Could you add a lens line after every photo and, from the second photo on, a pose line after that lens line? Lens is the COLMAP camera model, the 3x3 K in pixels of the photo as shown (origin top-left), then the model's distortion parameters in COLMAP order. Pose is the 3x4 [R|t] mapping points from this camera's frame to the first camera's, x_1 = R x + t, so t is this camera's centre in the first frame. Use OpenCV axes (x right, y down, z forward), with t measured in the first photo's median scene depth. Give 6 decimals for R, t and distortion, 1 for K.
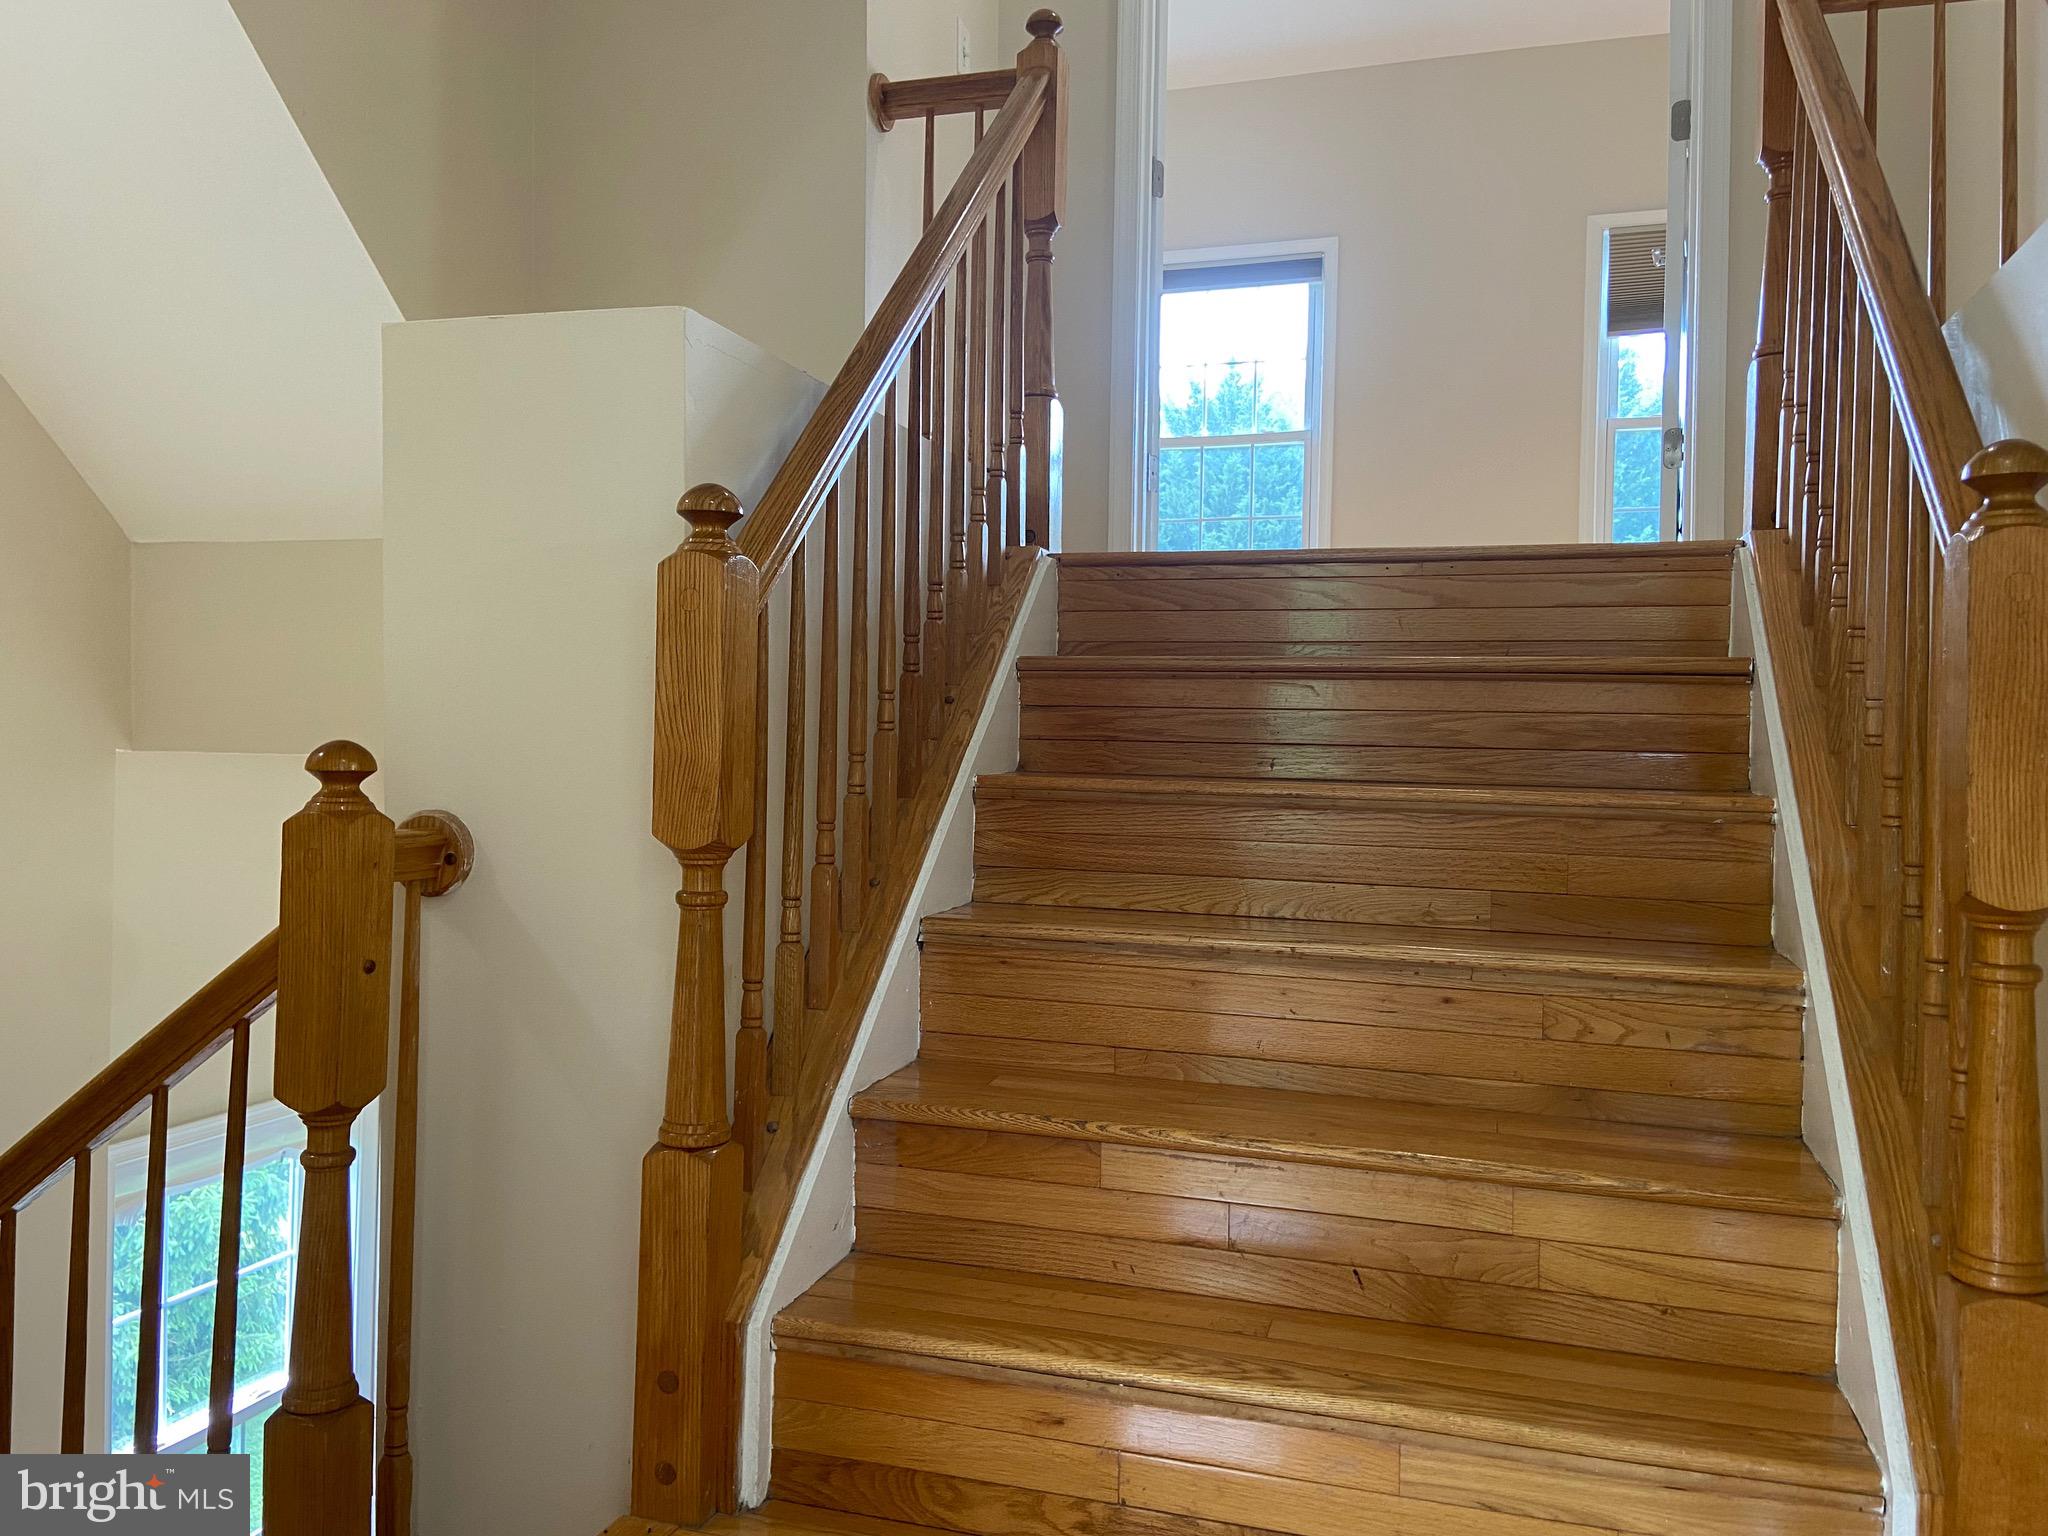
lens RADIAL K [[1560.0, 0, 1022.4], [0, 1560.0, 759.2], [0, 0, 1]] dist [0.070644, -0.082912]
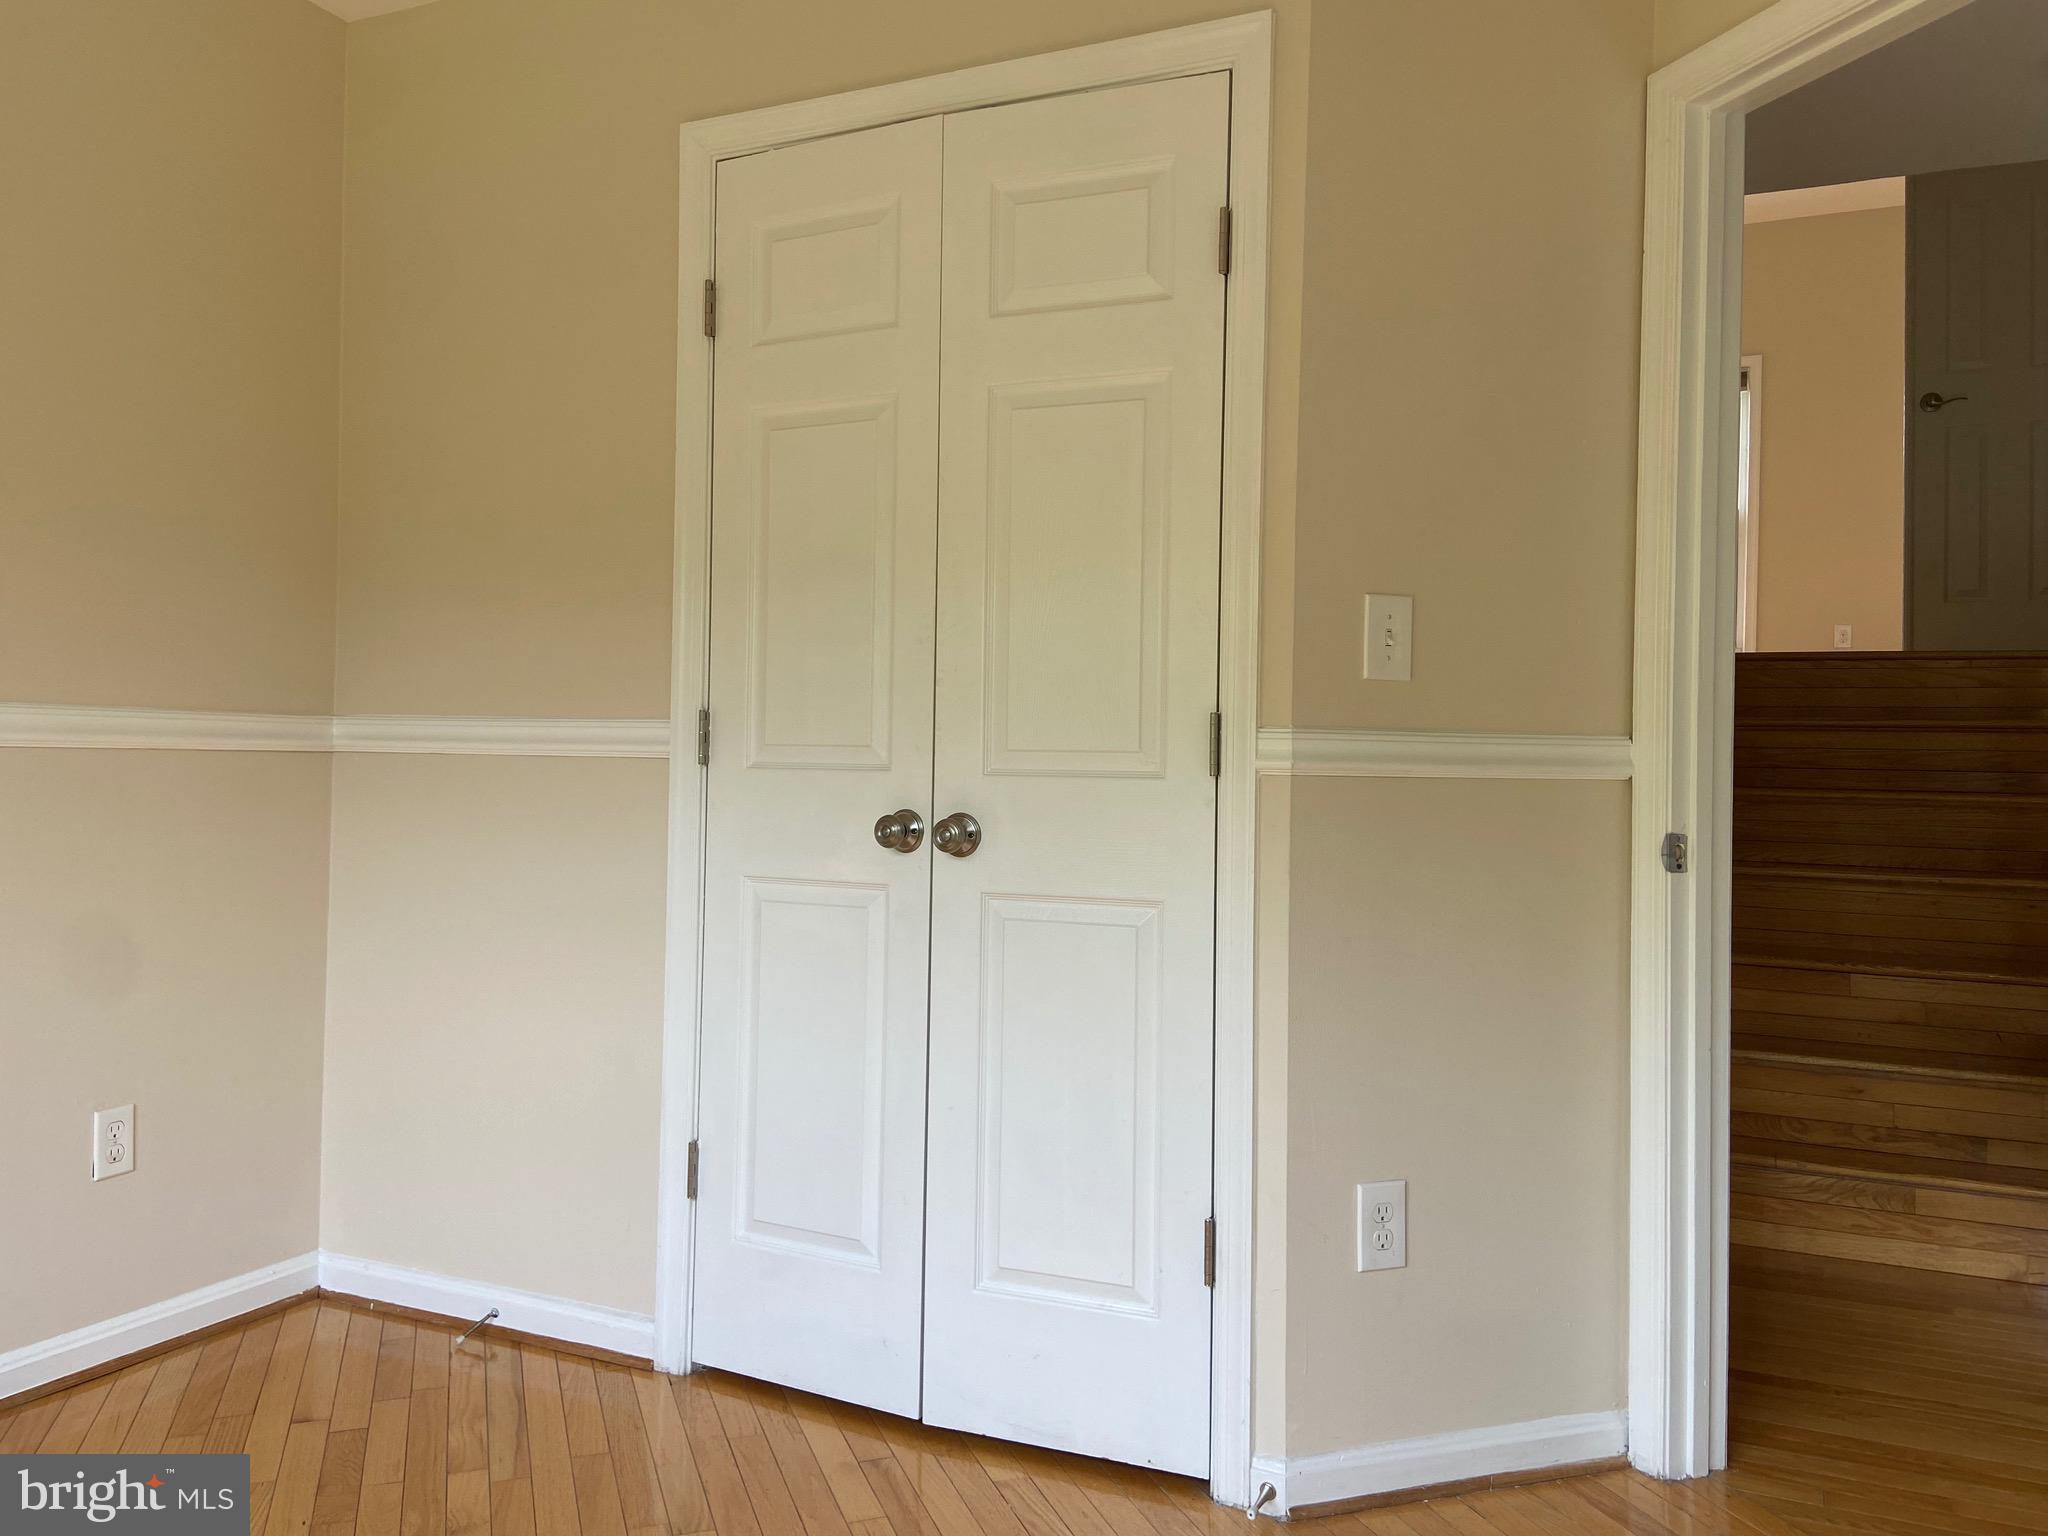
lens RADIAL K [[1560.0, 0, 1024.4], [0, 1560.0, 767.0], [0, 0, 1]] dist [0.070644, -0.082912]
pose [[0.988850, -0.004350, -0.148852, -0.696838], [0.005210, 0.999972, 0.005386, -0.035980], [0.148824, -0.006101, 0.988845, -1.161578]]
